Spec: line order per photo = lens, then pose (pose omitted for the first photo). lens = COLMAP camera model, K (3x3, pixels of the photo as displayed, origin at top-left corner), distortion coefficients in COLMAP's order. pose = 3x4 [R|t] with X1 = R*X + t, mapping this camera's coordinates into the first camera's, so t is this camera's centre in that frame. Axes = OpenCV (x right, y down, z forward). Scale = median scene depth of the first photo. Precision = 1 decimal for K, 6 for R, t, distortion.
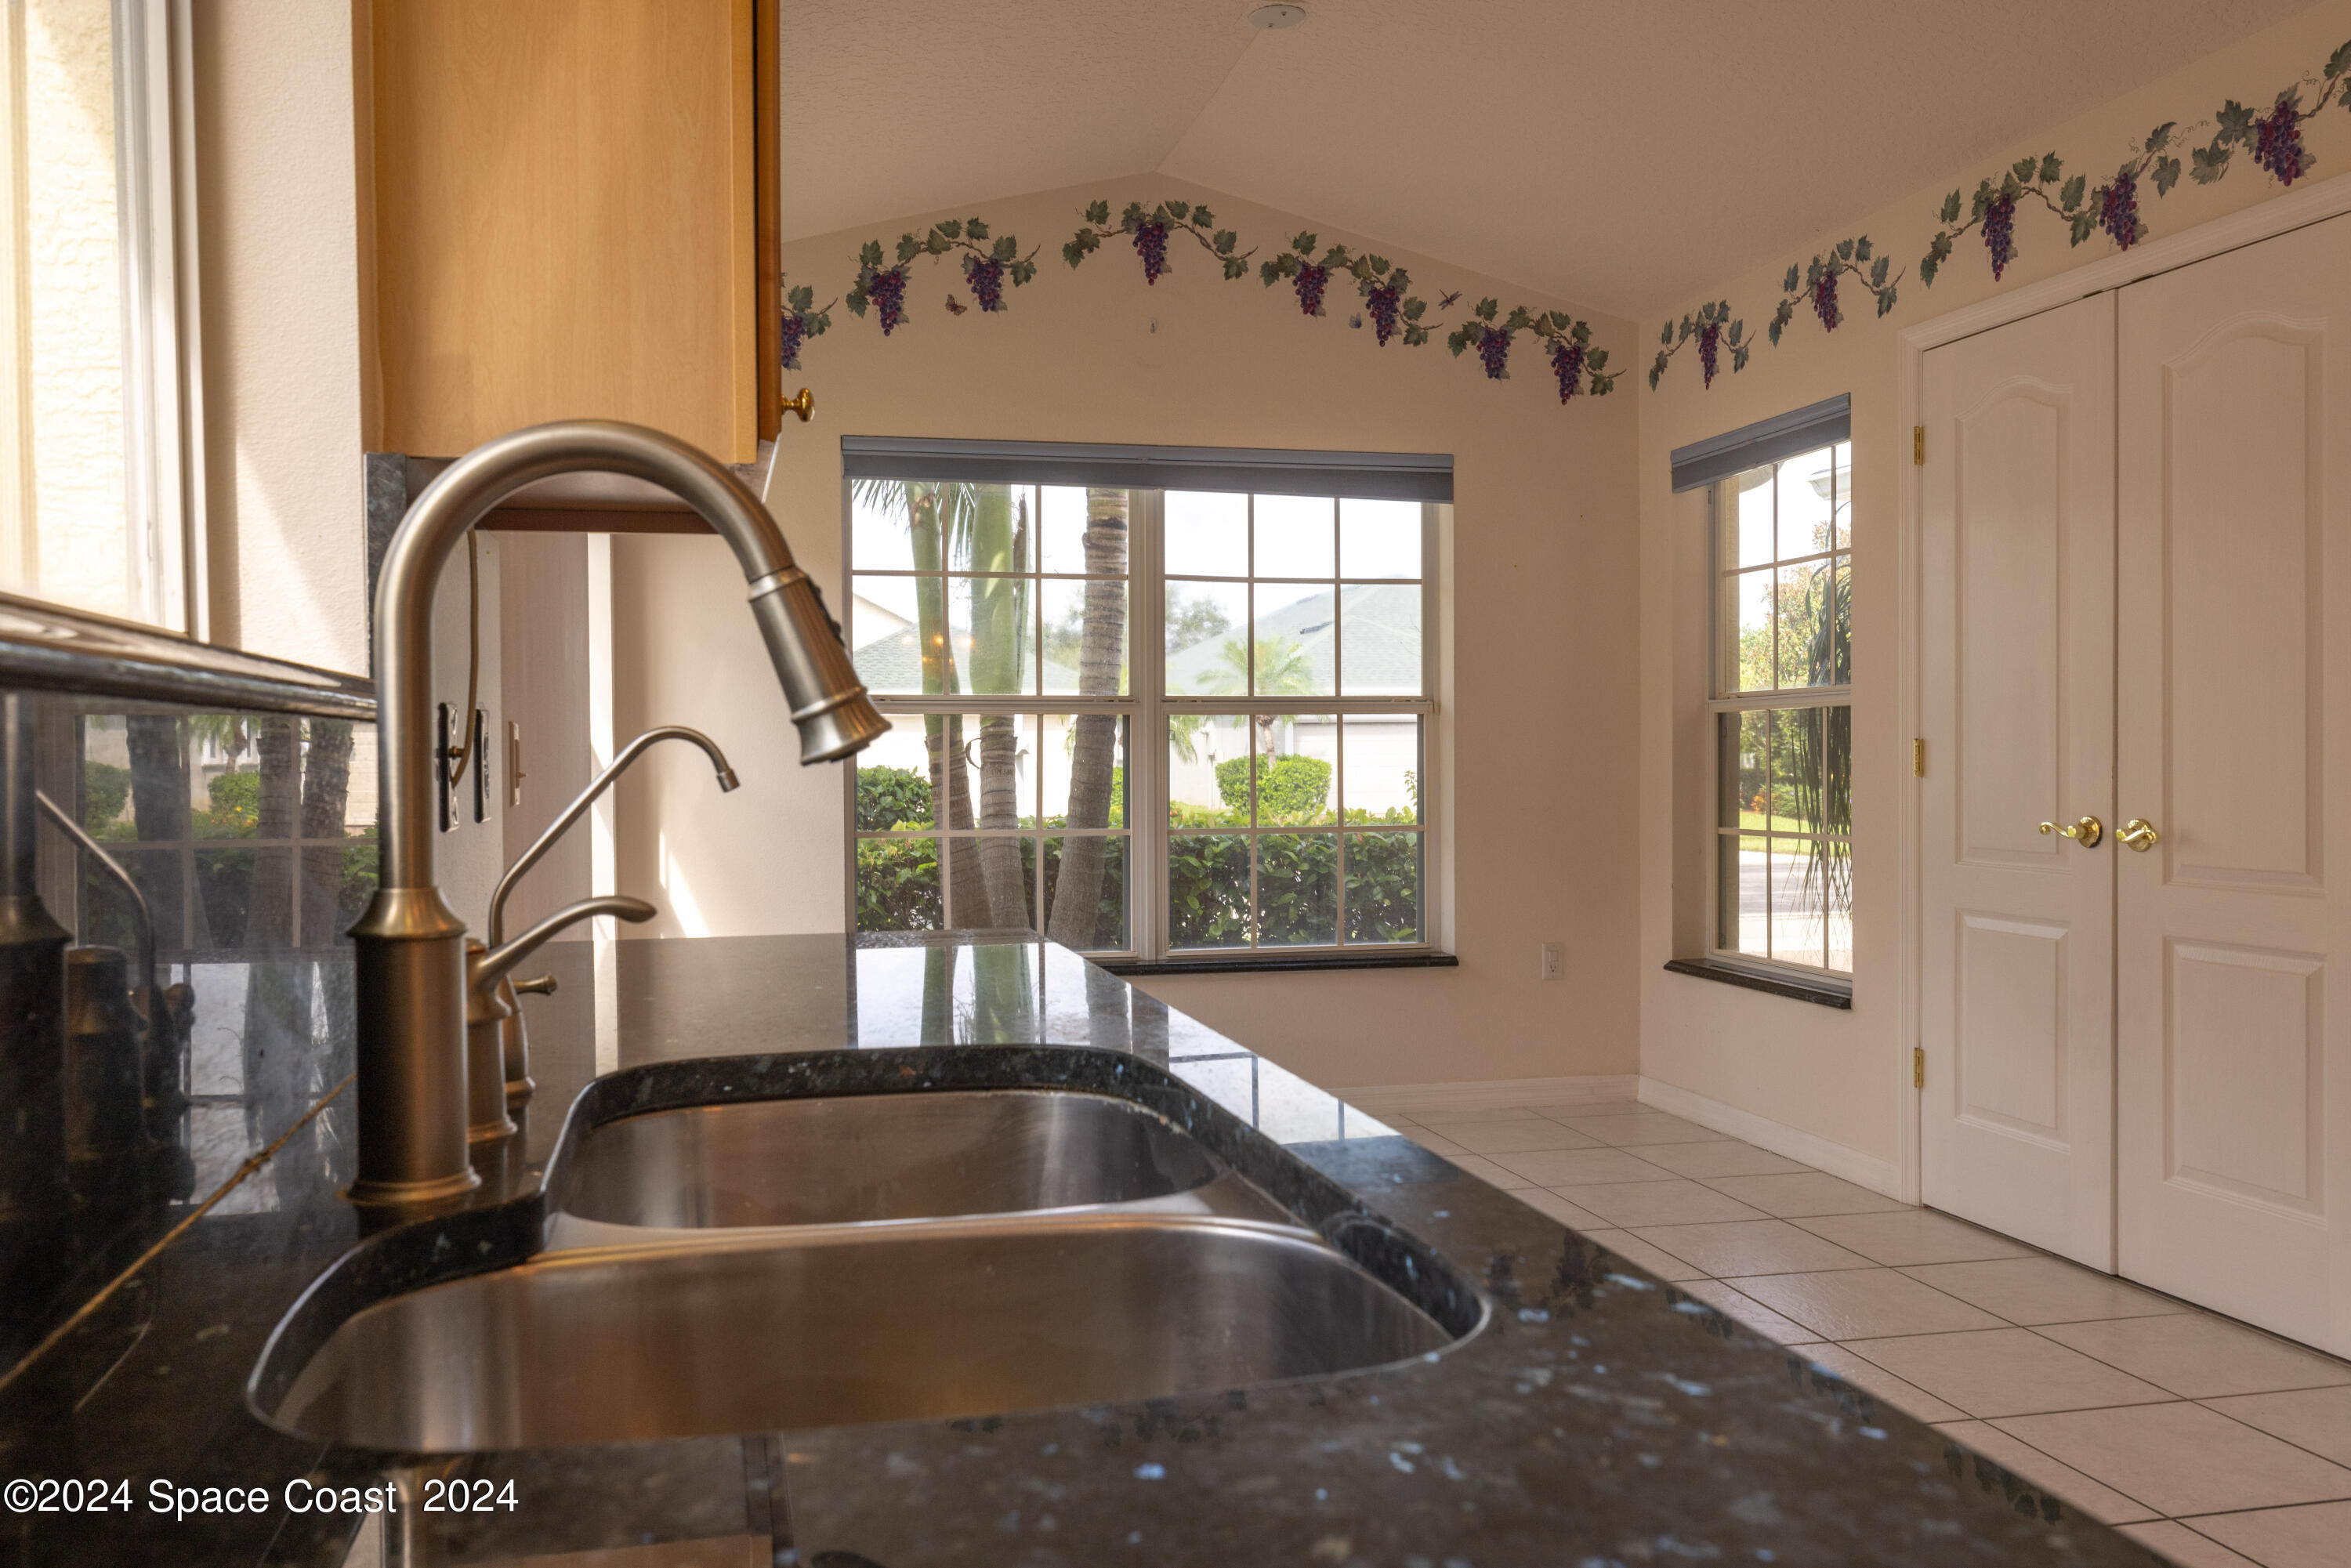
lens RADIAL K [[1816.5, 0, 1096.4], [0, 1816.5, 784.1], [0, 0, 1]] dist [-0.003897, -0.000155]
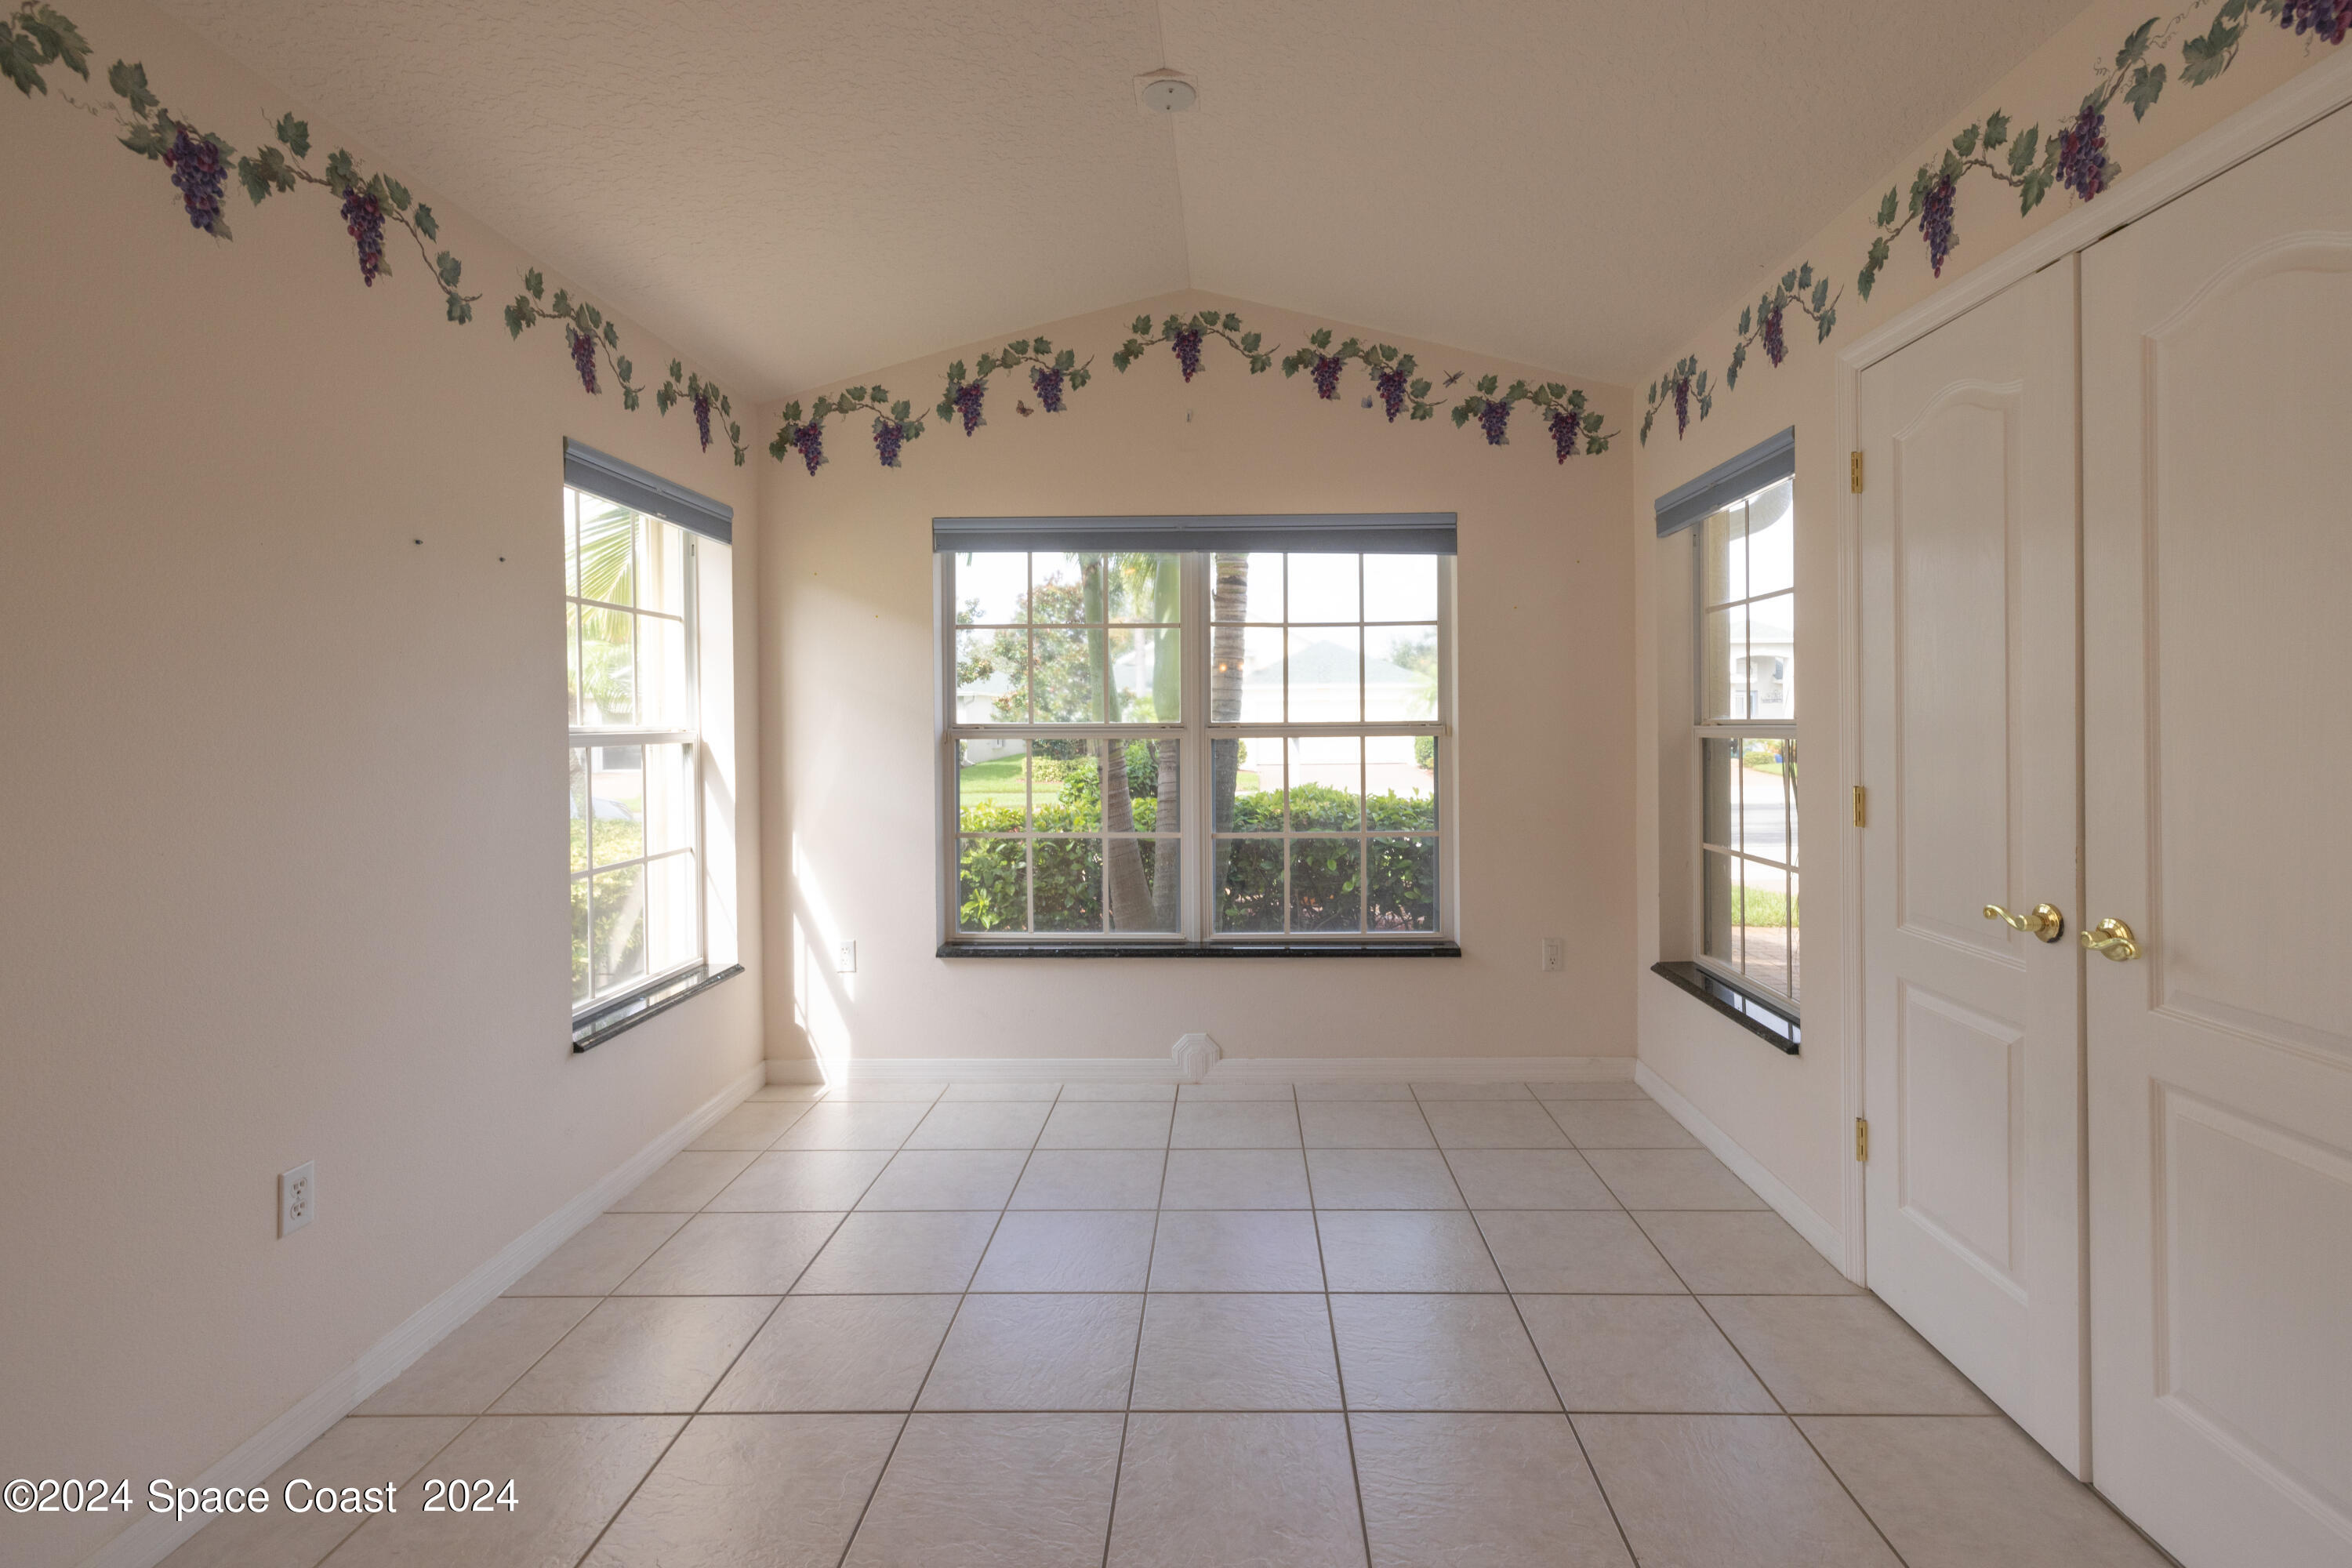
lens RADIAL K [[1067.0, 0, 1216.2], [0, 1067.0, 723.2], [0, 0, 1]] dist [0.001097, -0.000332]
pose [[0.974525, -0.001204, -0.224277, 0.208295], [-0.001507, 0.999928, -0.011915, -0.041012], [0.224275, 0.011950, 0.974453, 0.320837]]
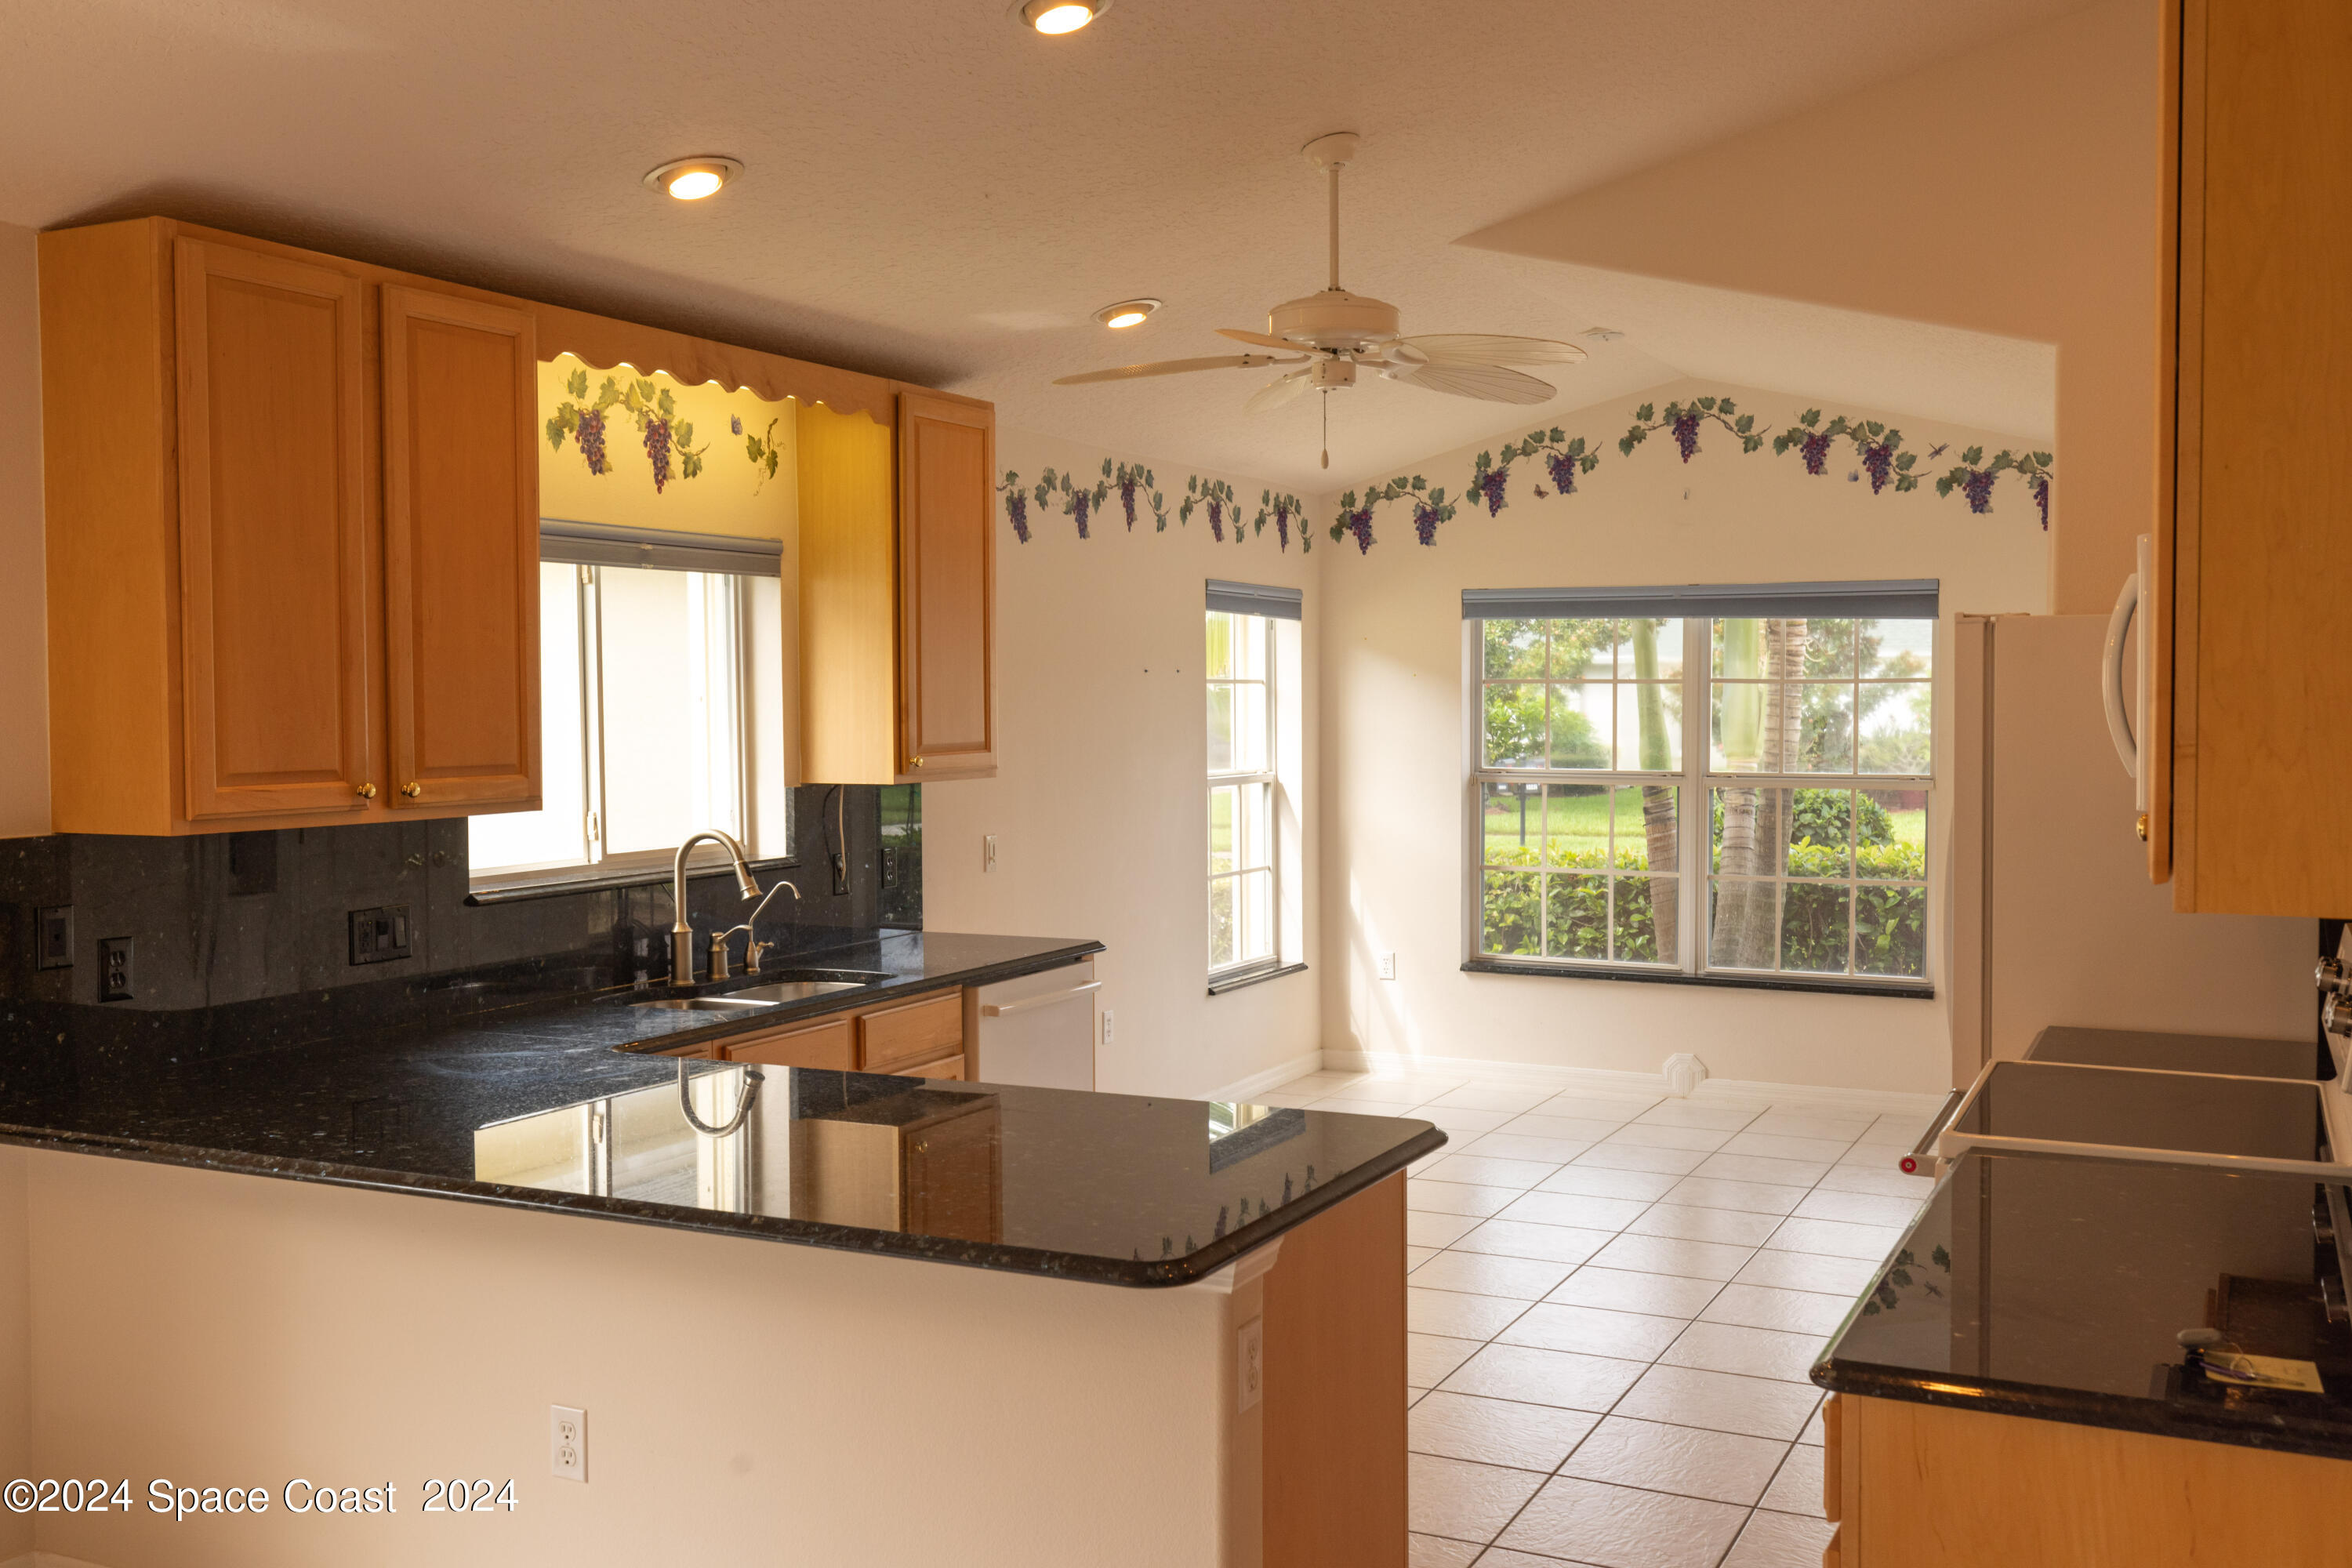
lens RADIAL K [[2182.9, 0, 1176.0], [0, 2182.9, 784.0], [0, 0, 1]] dist [-0.009915, 0.002631]
pose [[0.782612, 0.029782, -0.621796, 0.738147], [-0.012656, 0.999410, 0.031939, -0.088287], [0.622381, -0.017126, 0.782527, -0.478307]]
